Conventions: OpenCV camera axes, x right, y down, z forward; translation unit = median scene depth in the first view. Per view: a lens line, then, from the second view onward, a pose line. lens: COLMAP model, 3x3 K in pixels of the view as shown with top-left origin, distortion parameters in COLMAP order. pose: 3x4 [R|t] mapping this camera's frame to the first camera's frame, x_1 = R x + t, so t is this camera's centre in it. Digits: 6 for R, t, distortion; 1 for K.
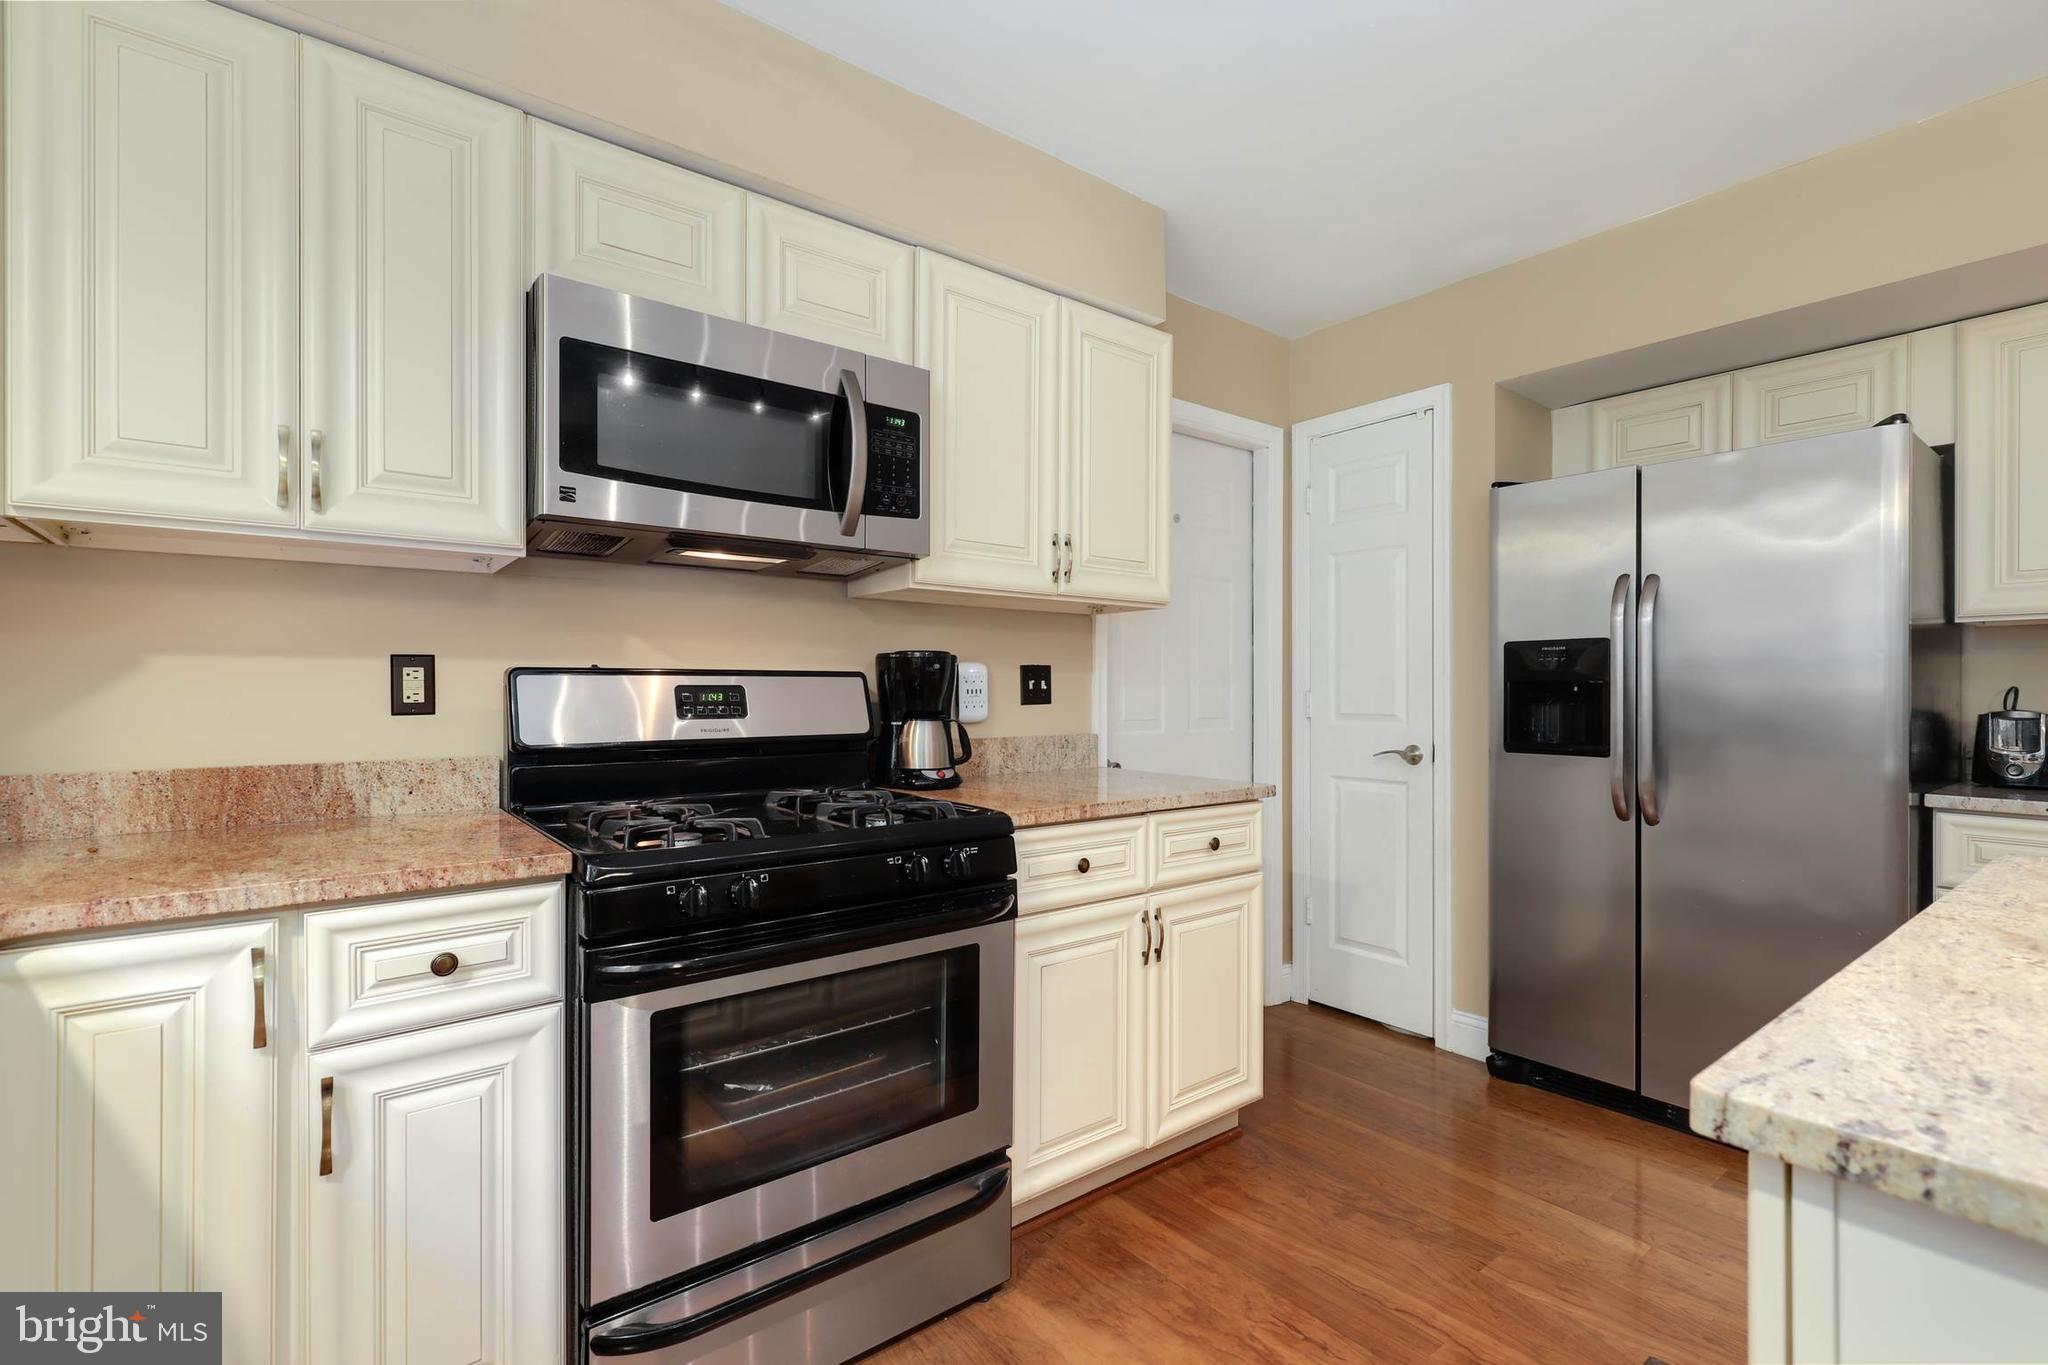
lens RADIAL K [[922.6, 0, 1021.6], [0, 922.6, 686.1], [0, 0, 1]] dist [0.002235, -0.000342]
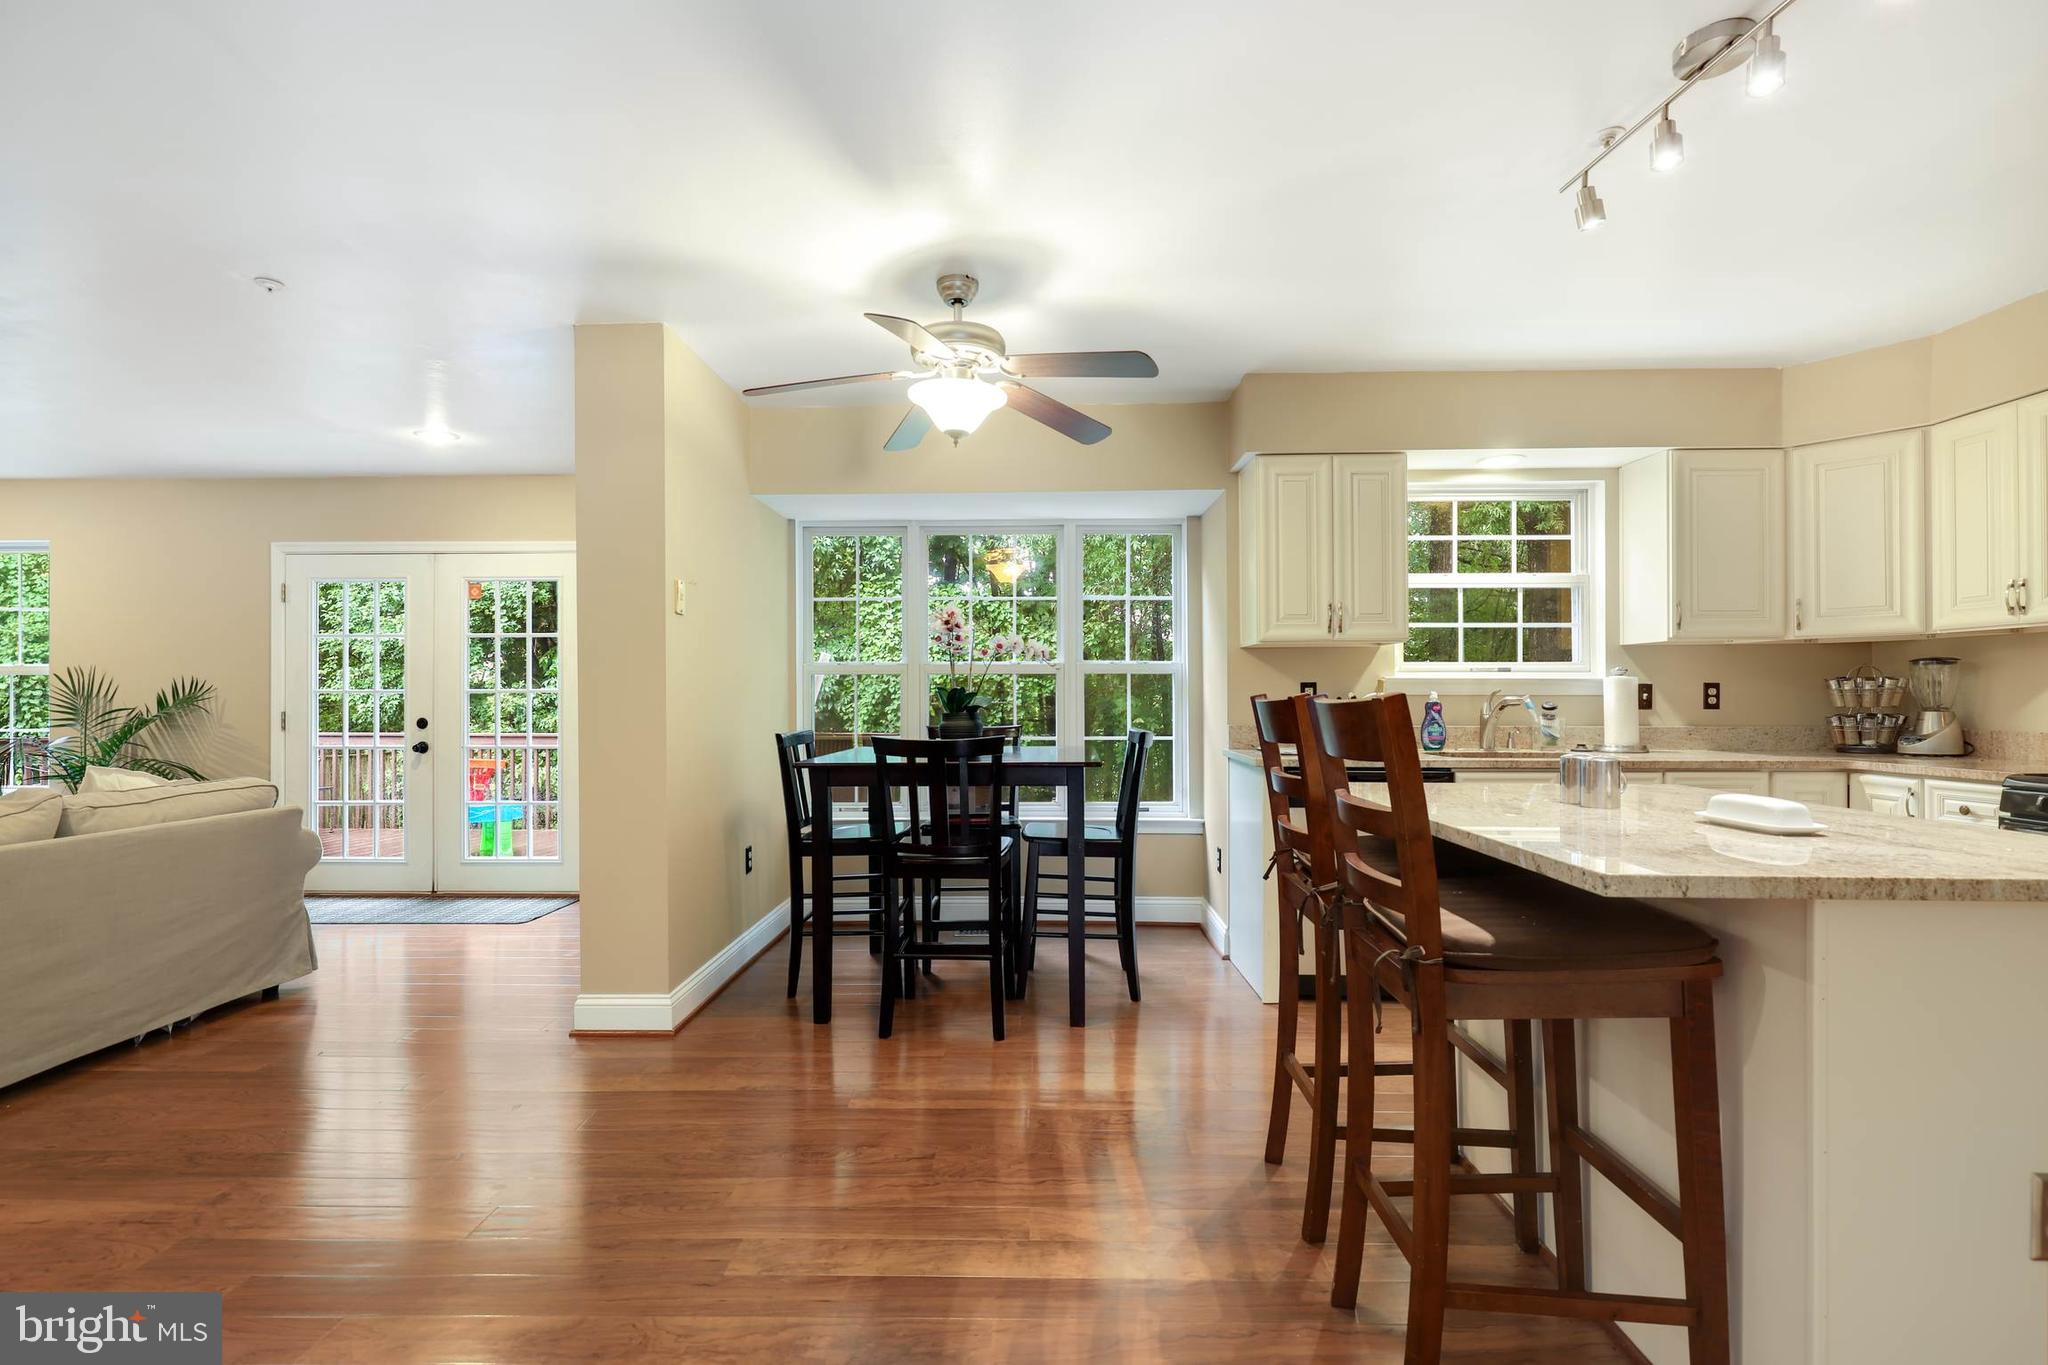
lens RADIAL K [[922.6, 0, 1028.8], [0, 922.6, 696.6], [0, 0, 1]] dist [0.002235, -0.000342]
pose [[-0.632931, 0.001766, -0.774206, 1.935720], [0.005760, 0.999980, -0.002428, -0.002087], [0.774187, -0.005996, -0.632928, 0.445847]]
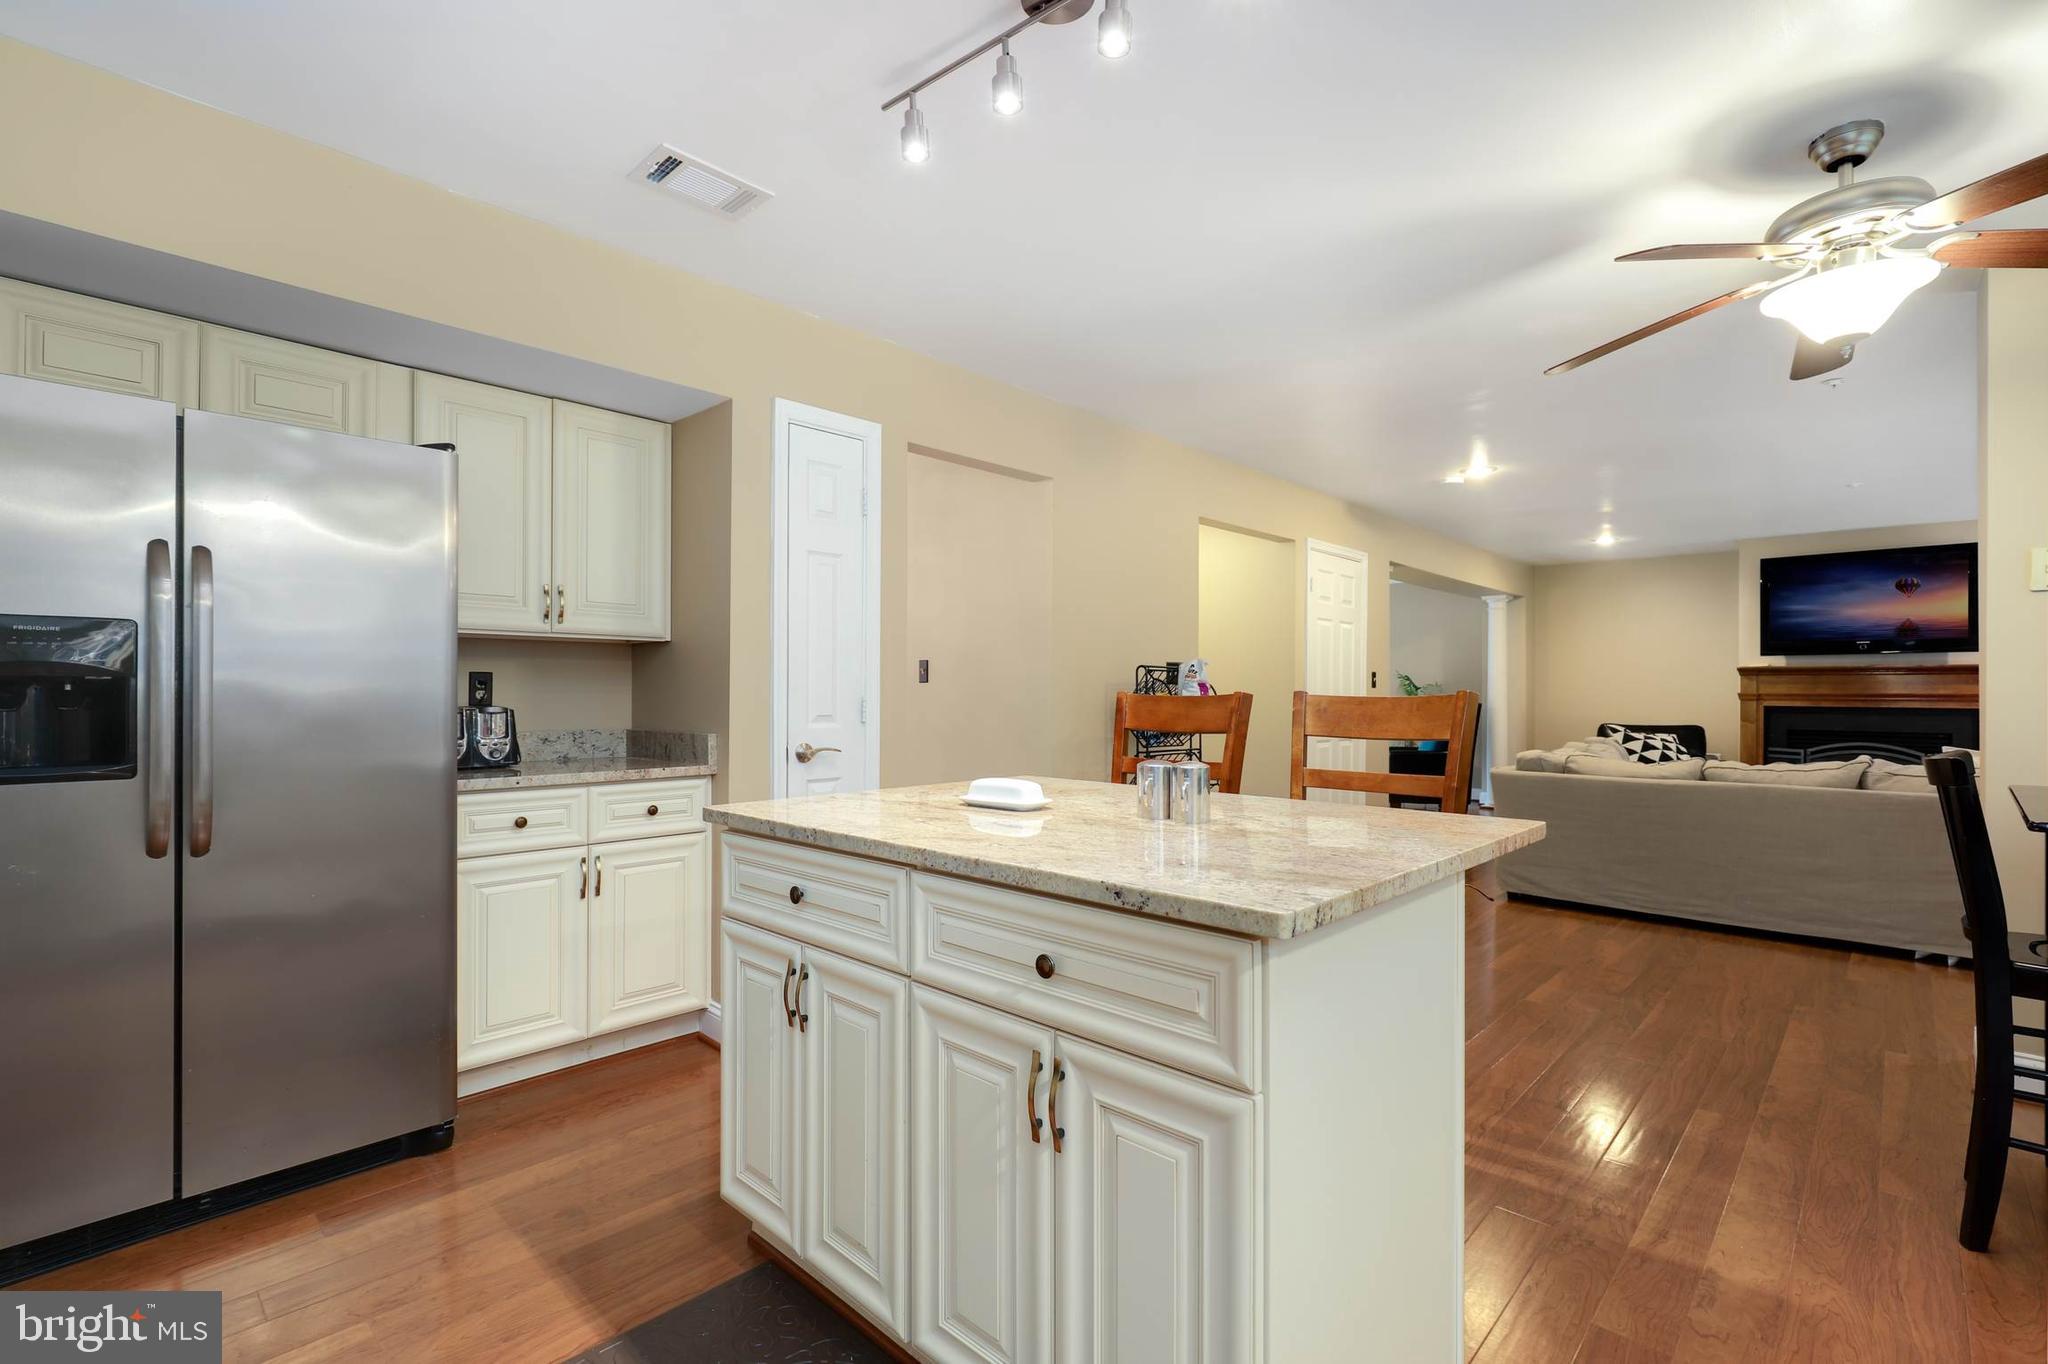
lens RADIAL K [[922.6, 0, 1028.4], [0, 922.6, 680.8], [0, 0, 1]] dist [0.002235, -0.000342]
pose [[-0.149178, 0.012472, 0.988732, -0.307932], [-0.007887, 0.999874, -0.013802, 0.001274], [-0.988779, -0.009857, -0.149061, 0.552097]]
